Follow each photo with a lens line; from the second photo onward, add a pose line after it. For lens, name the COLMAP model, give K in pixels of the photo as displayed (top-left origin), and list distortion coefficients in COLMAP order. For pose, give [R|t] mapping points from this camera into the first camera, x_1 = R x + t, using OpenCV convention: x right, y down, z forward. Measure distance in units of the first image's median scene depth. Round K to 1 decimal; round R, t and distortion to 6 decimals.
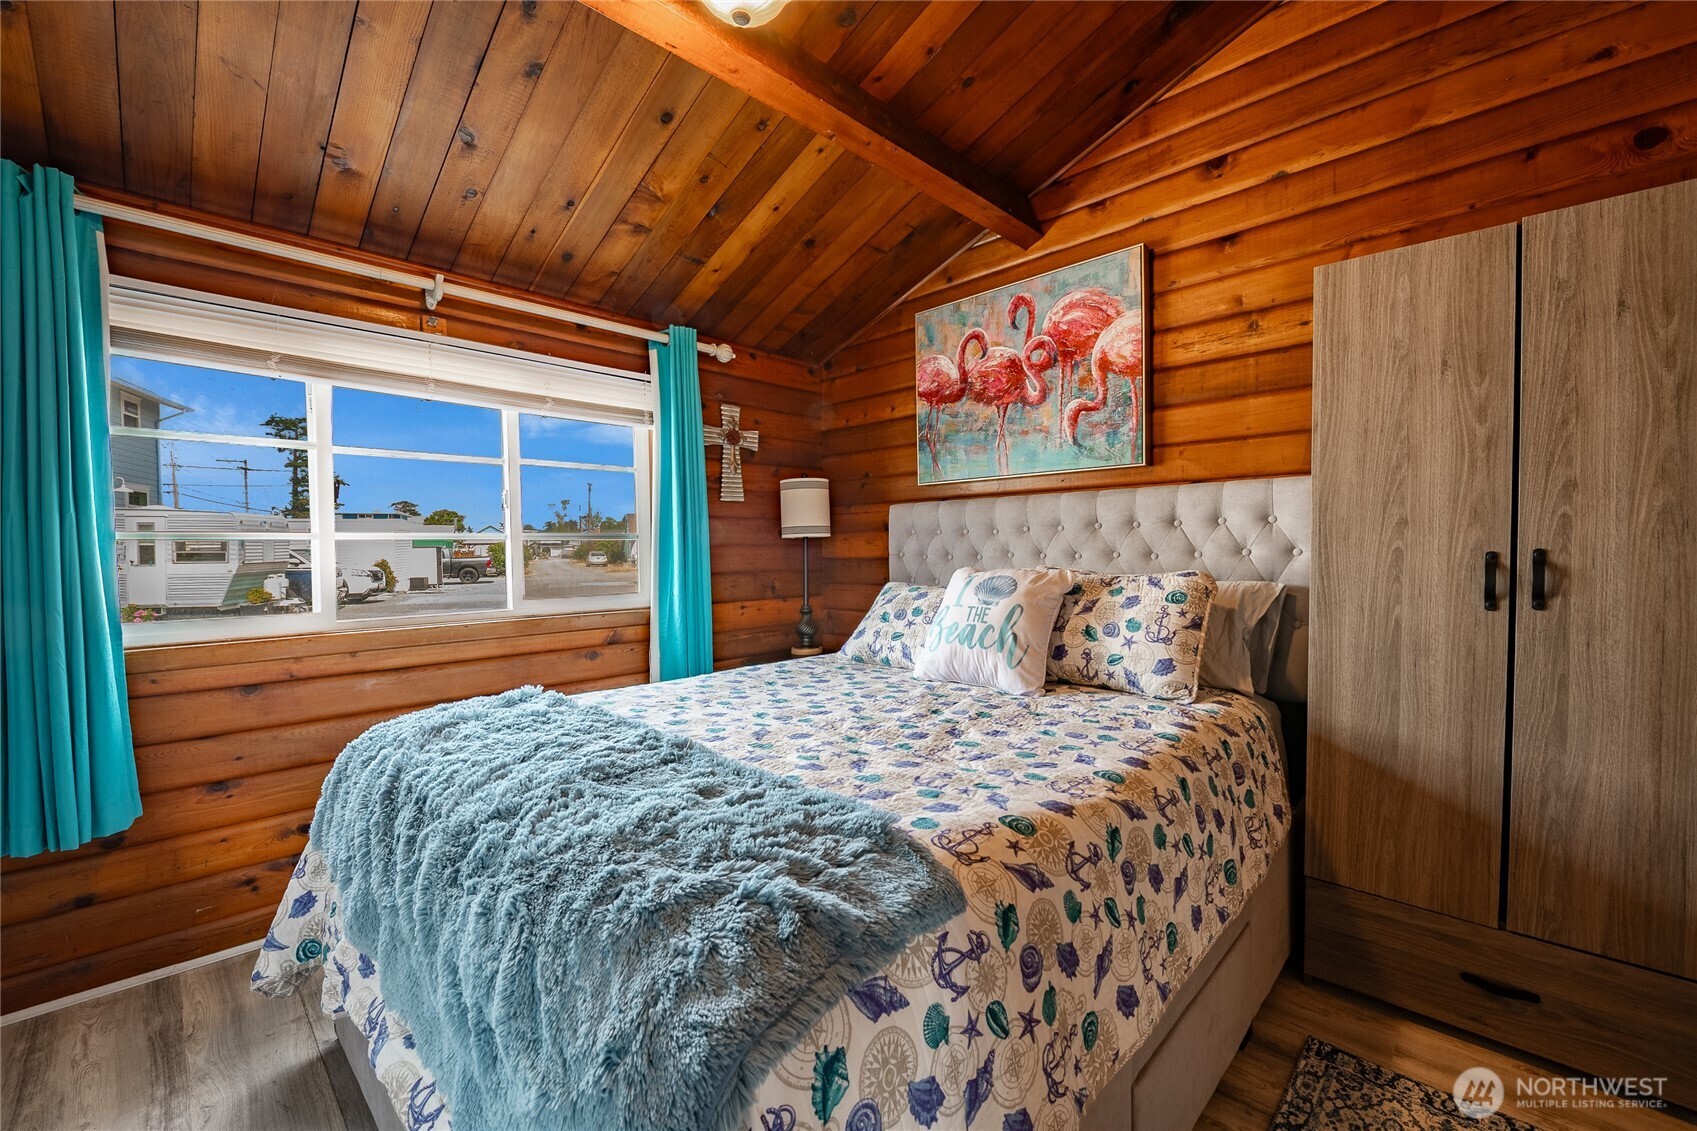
lens RADIAL K [[703.2, 0, 834.3], [0, 703.2, 567.3], [0, 0, 1]] dist [-0.006099, -0.000984]
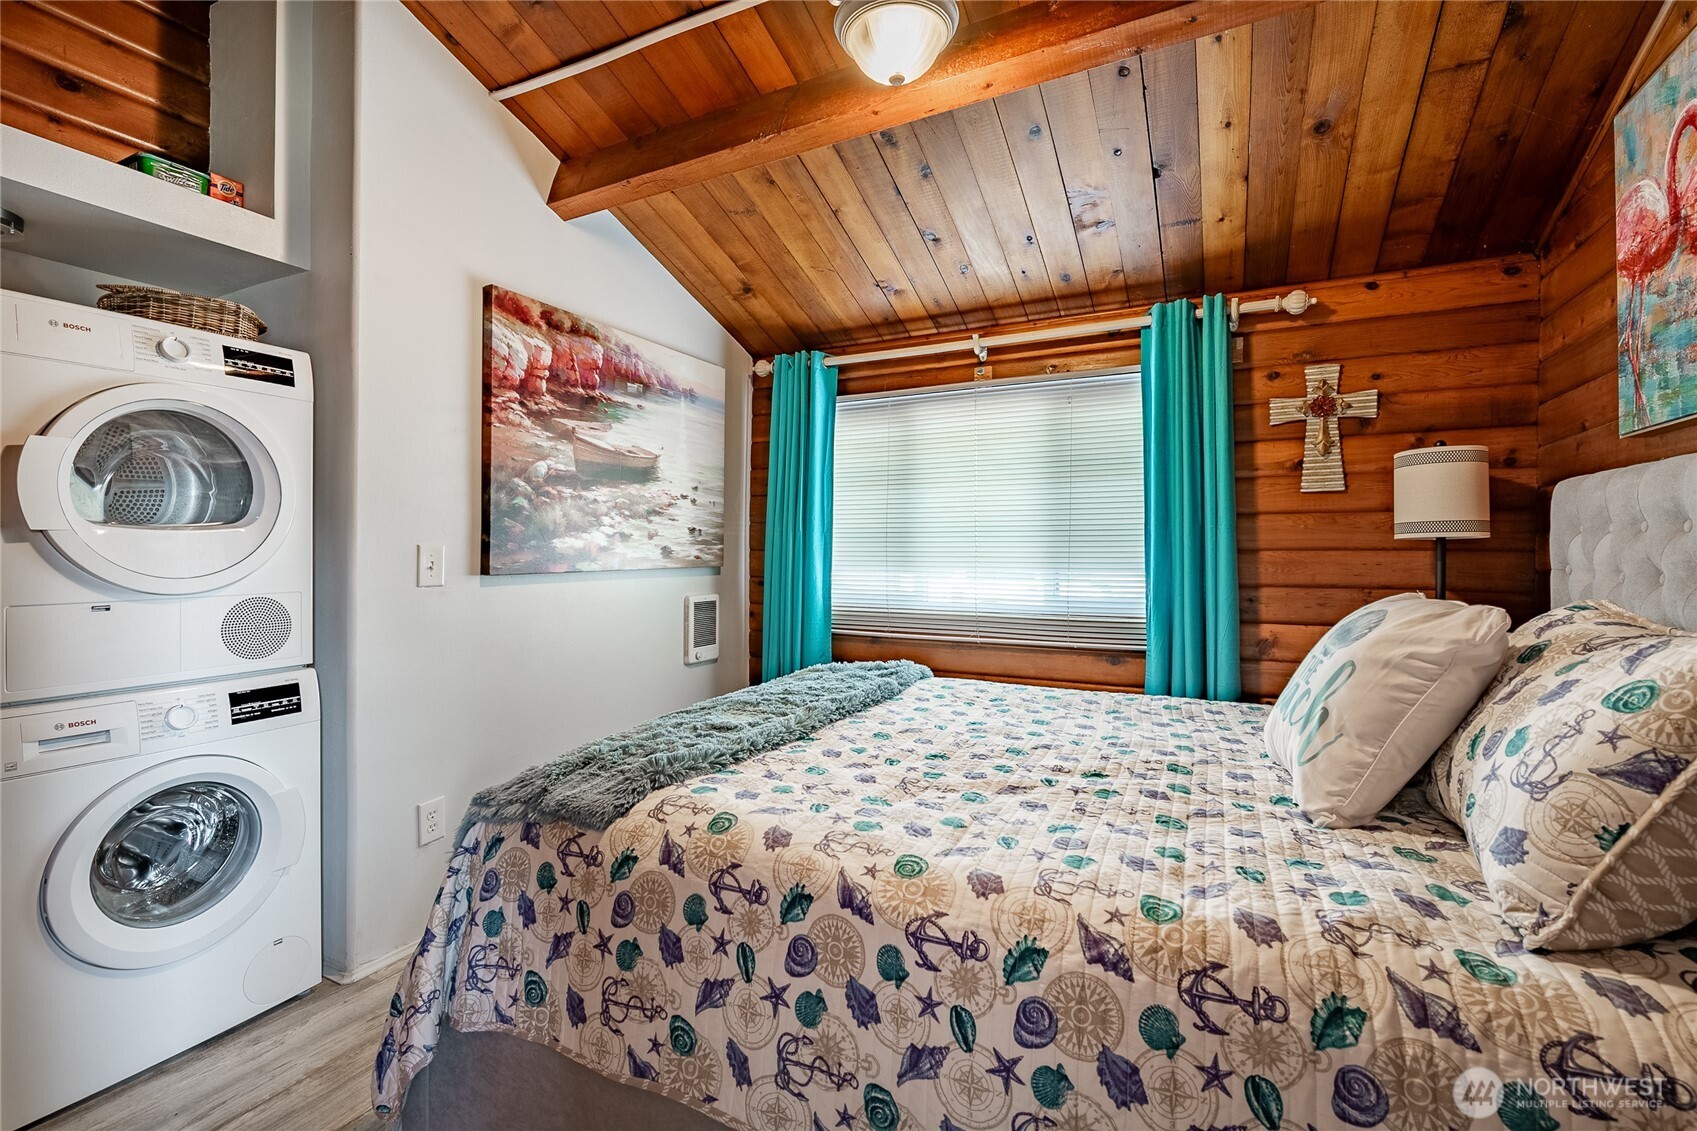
lens RADIAL K [[724.8, 0, 842.3], [0, 724.8, 560.9], [0, 0, 1]] dist [-0.010637, -0.002782]
pose [[0.297995, 0.023405, -0.954280, 0.555919], [-0.026955, 0.999507, 0.016097, -0.021046], [0.954187, 0.020925, 0.298479, 0.346701]]
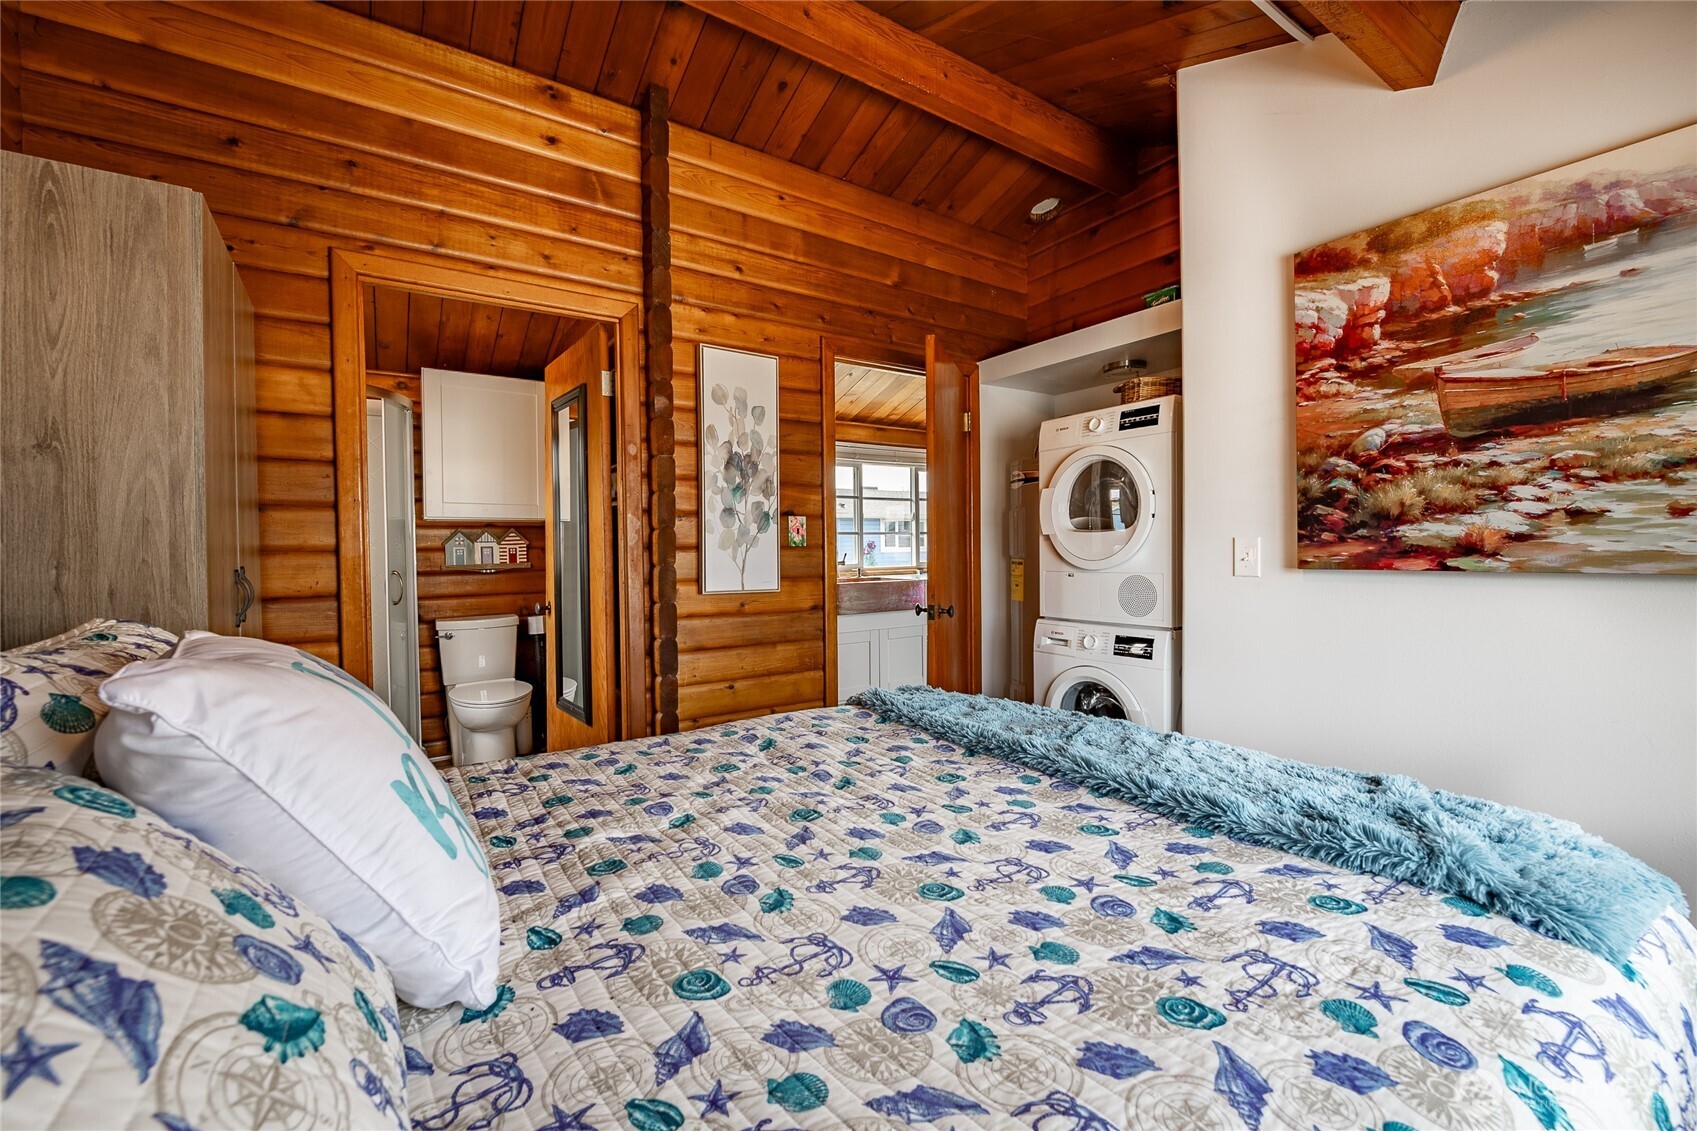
lens RADIAL K [[703.2, 0, 853.0], [0, 703.2, 550.8], [0, 0, 1]] dist [-0.006099, -0.000984]
pose [[-0.979950, 0.019458, 0.198292, -0.085681], [0.025749, 0.999242, 0.029197, -0.034392], [-0.197574, 0.033717, -0.979708, 1.081039]]
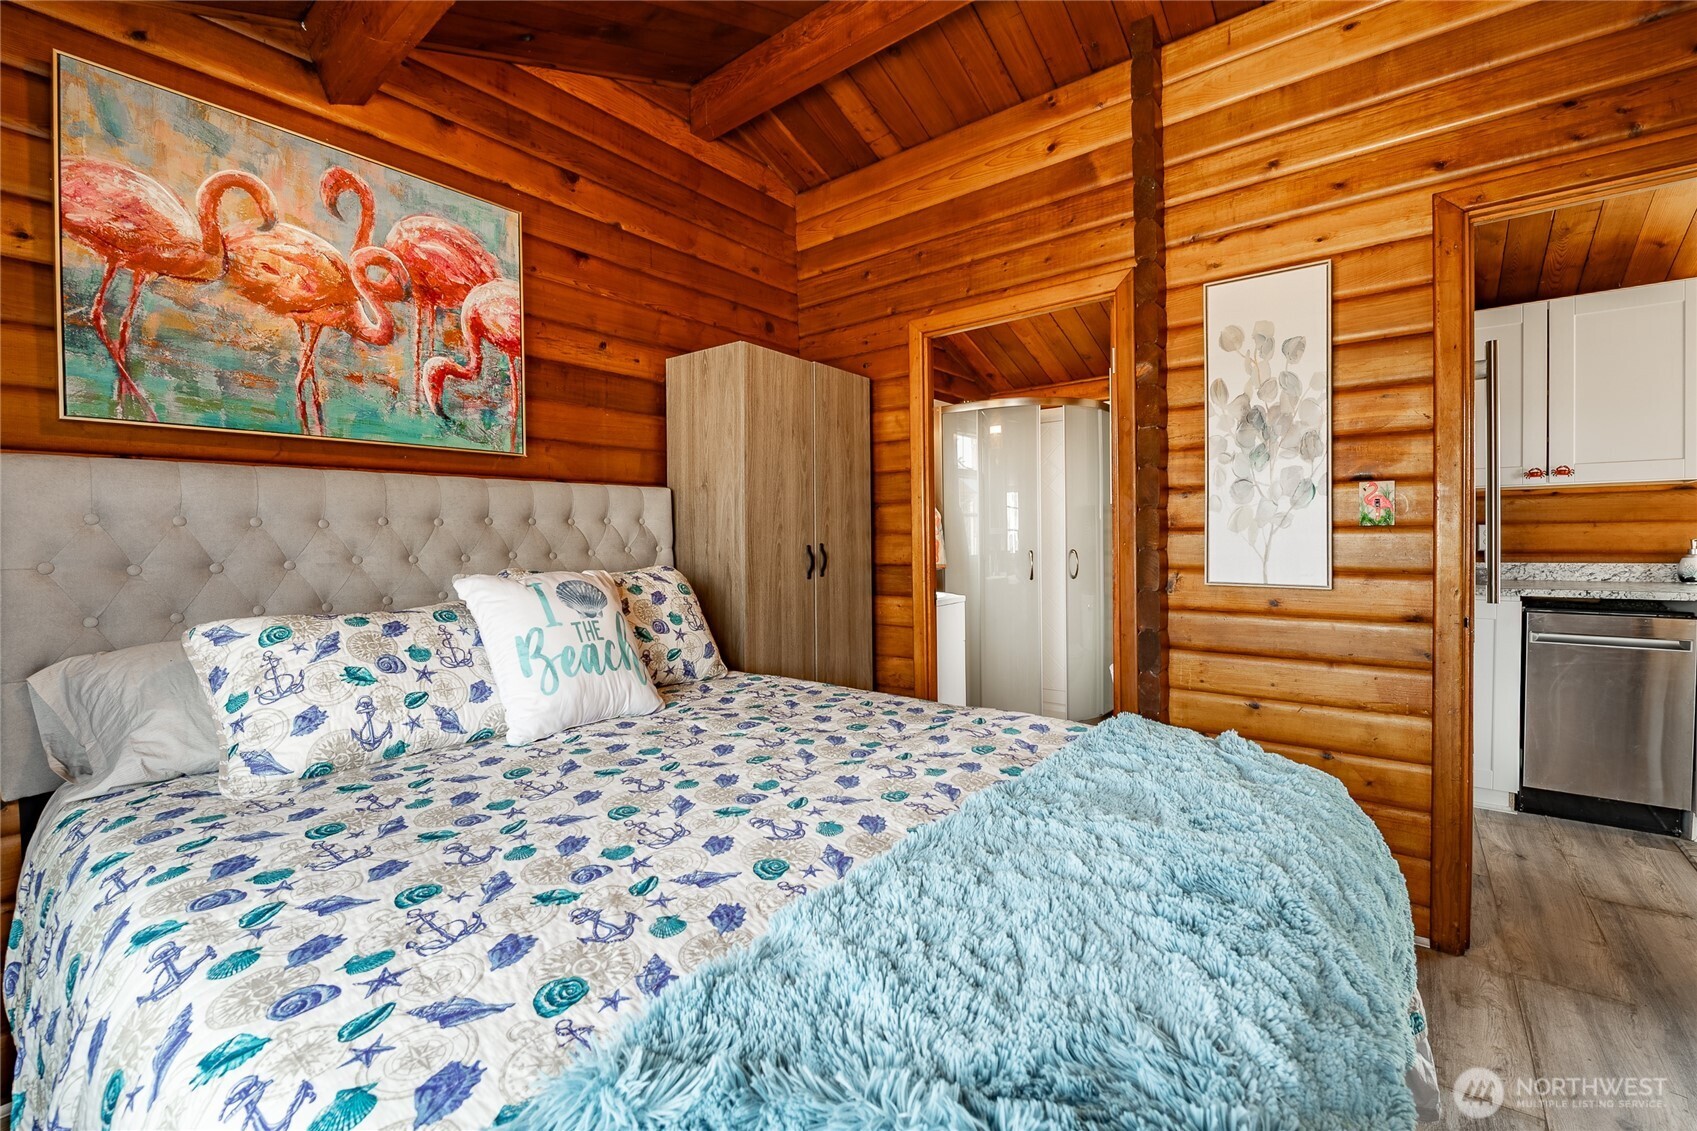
lens RADIAL K [[703.2, 0, 830.5], [0, 703.2, 559.9], [0, 0, 1]] dist [-0.006099, -0.000984]
pose [[-0.102051, -0.021478, 0.994547, -0.482290], [0.040048, 0.998868, 0.025681, -0.016786], [-0.993973, 0.042451, -0.101075, 0.662863]]
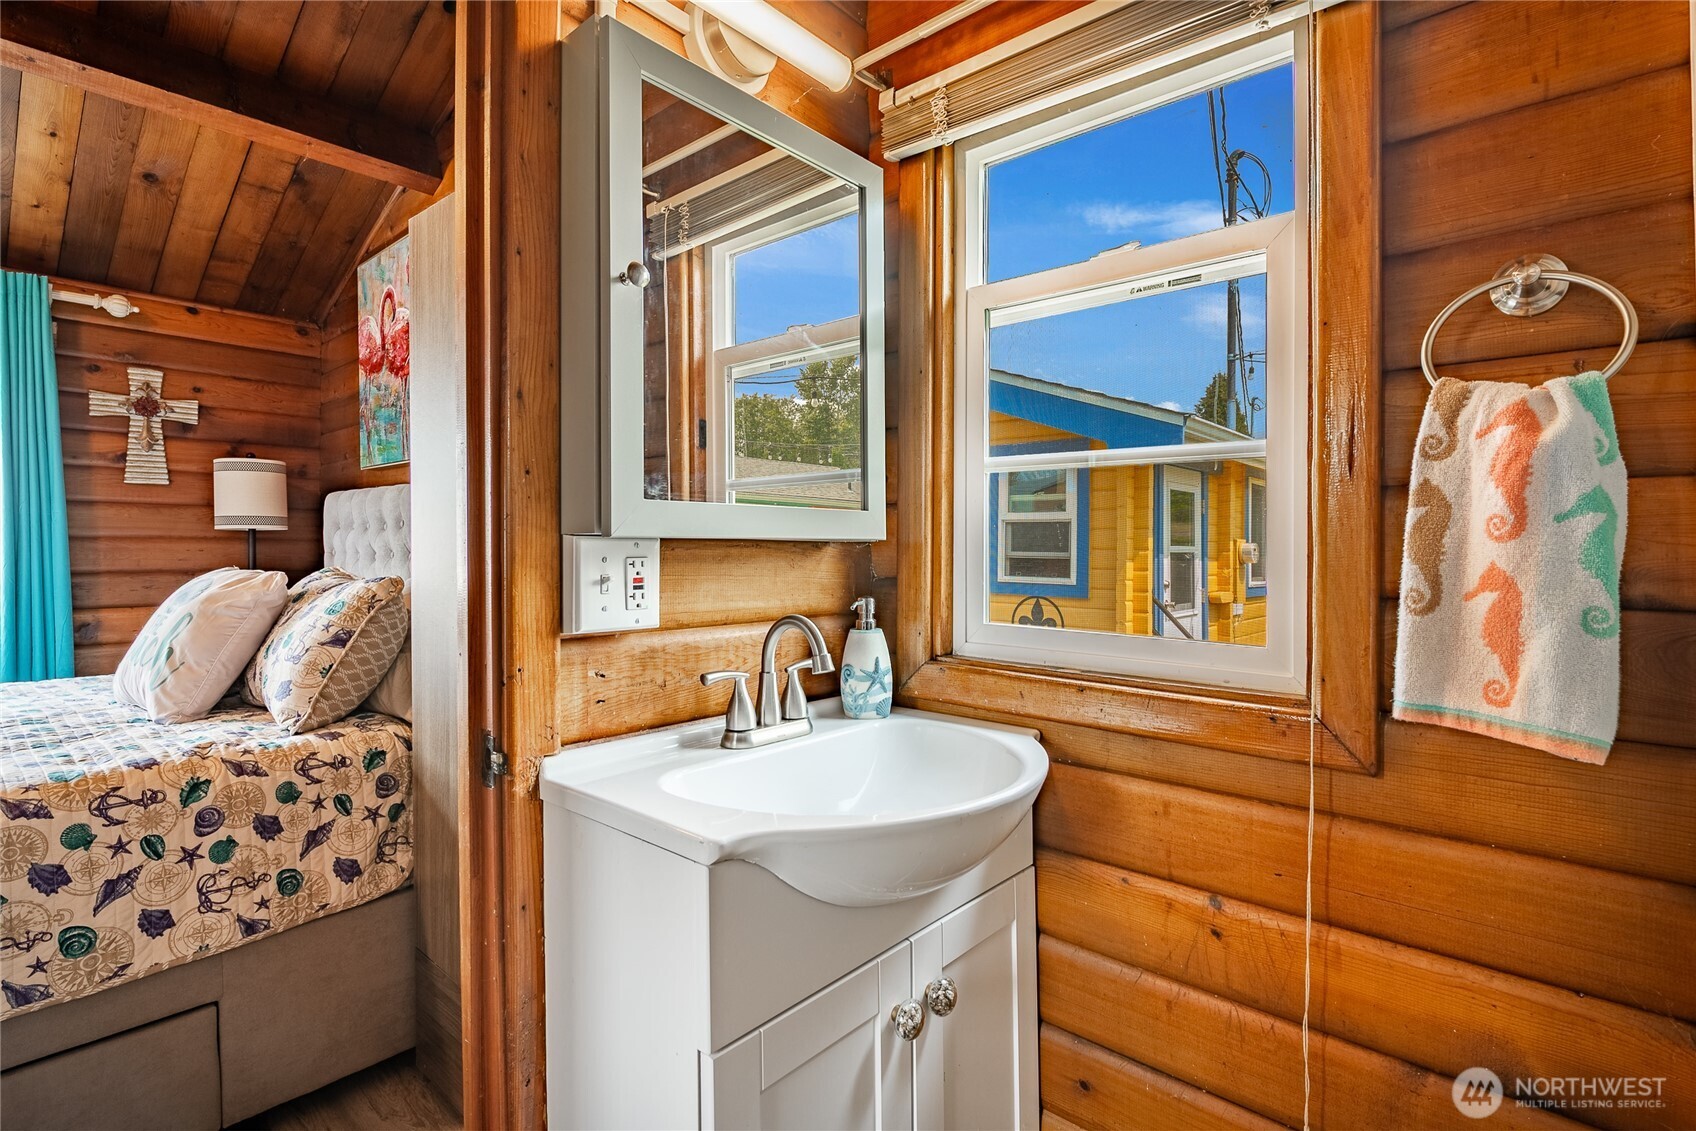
lens RADIAL K [[808.2, 0, 849.7], [0, 808.2, 559.9], [0, 0, 1]] dist [0.001602, -0.001606]
pose [[0.998216, 0.018299, 0.056827, 0.790339], [-0.017734, 0.999788, -0.010440, -0.011158], [-0.057006, 0.009414, 0.998329, 0.001569]]
